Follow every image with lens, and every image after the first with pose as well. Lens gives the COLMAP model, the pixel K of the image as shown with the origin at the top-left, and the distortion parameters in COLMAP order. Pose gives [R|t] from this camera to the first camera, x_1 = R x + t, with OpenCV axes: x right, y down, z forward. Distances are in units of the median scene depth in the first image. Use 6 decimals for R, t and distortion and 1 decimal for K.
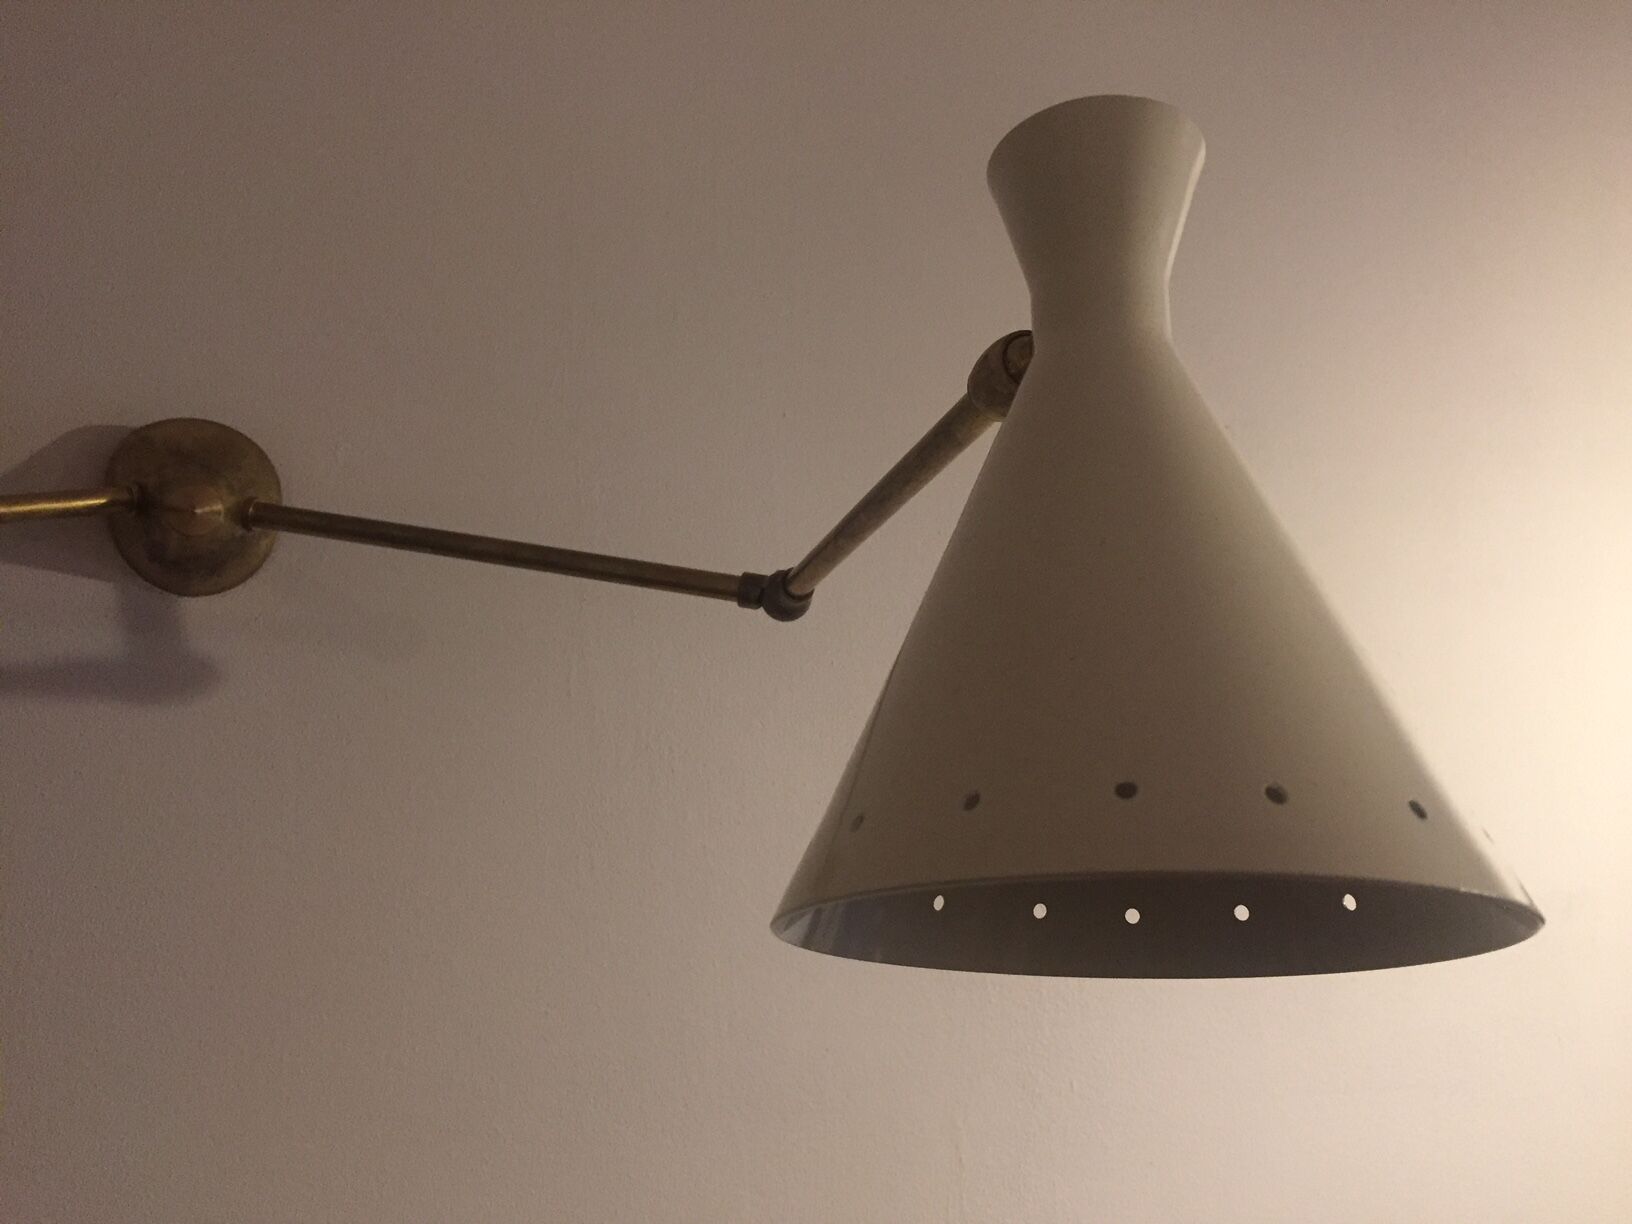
lens RADIAL K [[1486.2, 0, 811.6], [0, 1486.2, 610.5], [0, 0, 1]] dist [0.033057, 0.000000]
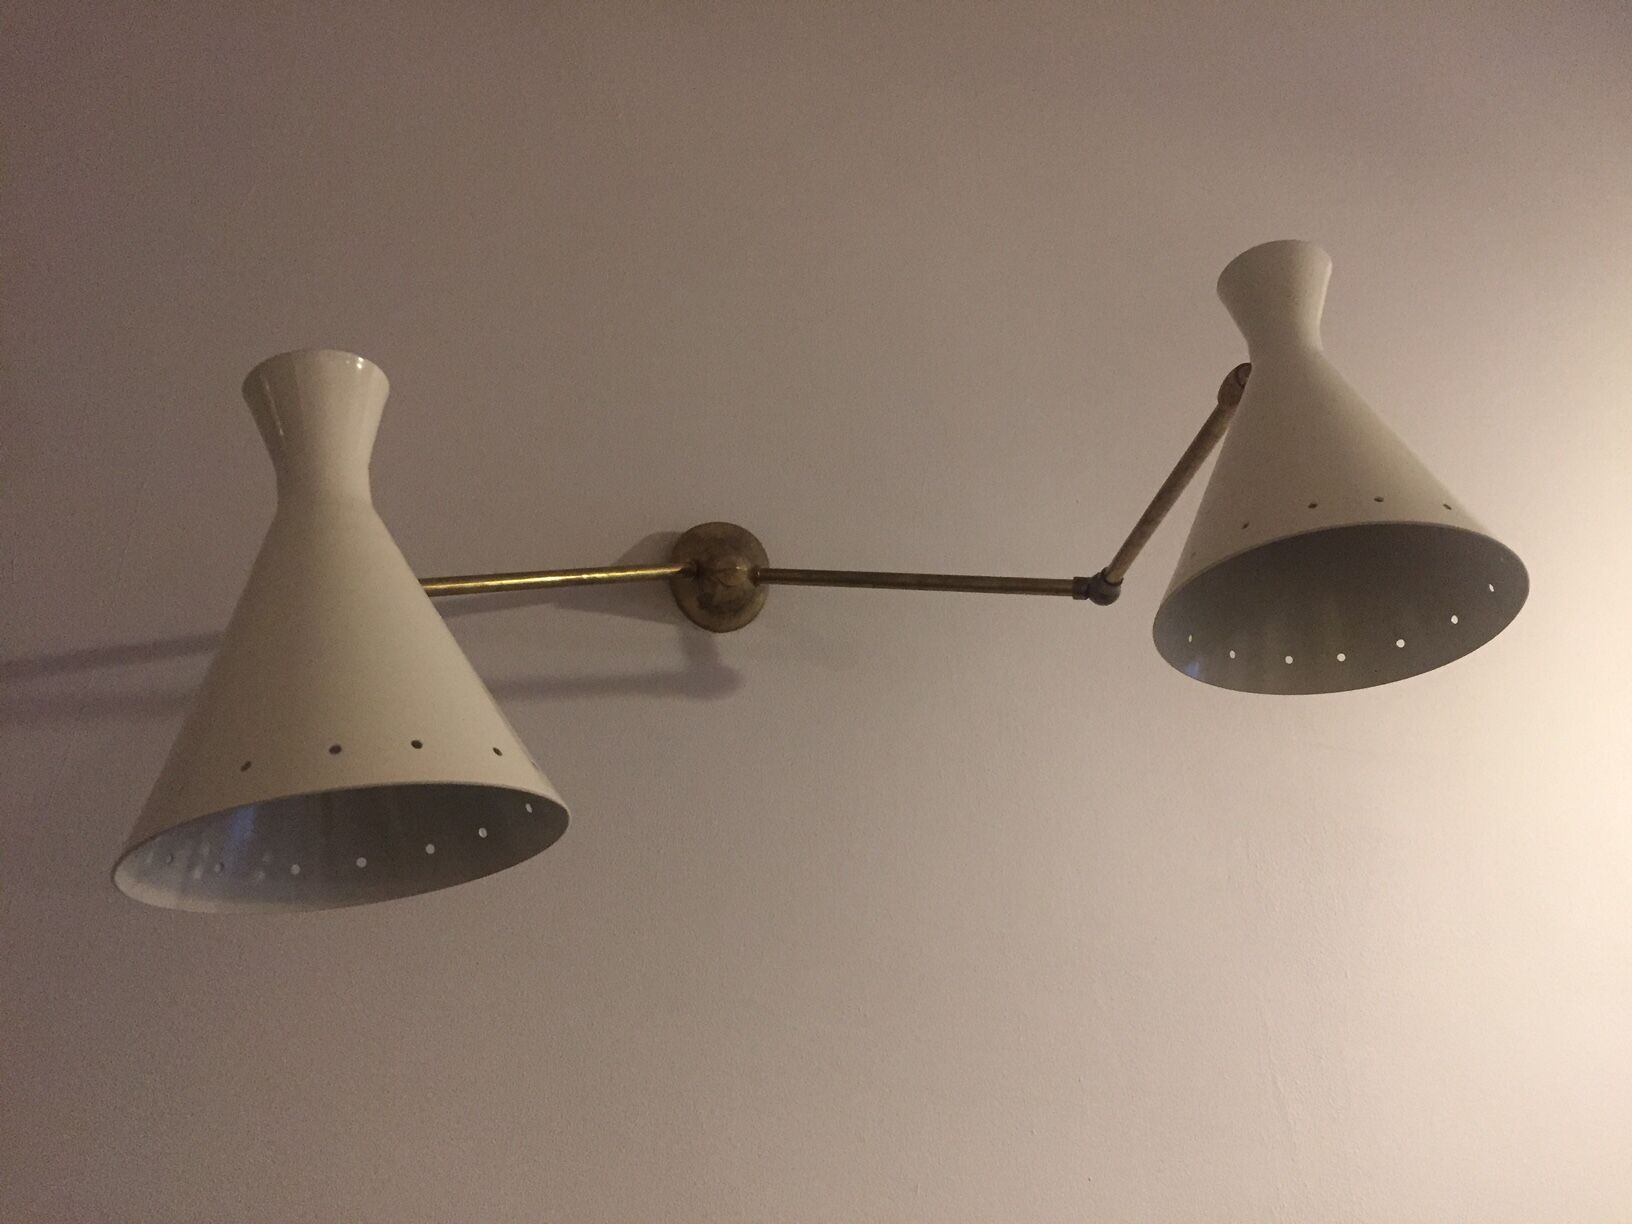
lens RADIAL K [[1486.2, 0, 805.5], [0, 1486.2, 619.7], [0, 0, 1]] dist [0.033057, 0.000000]
pose [[0.985614, -0.087178, -0.144792, -0.102084], [0.063987, 0.985406, -0.157738, 0.246453], [0.156430, 0.146204, 0.976808, -0.564756]]
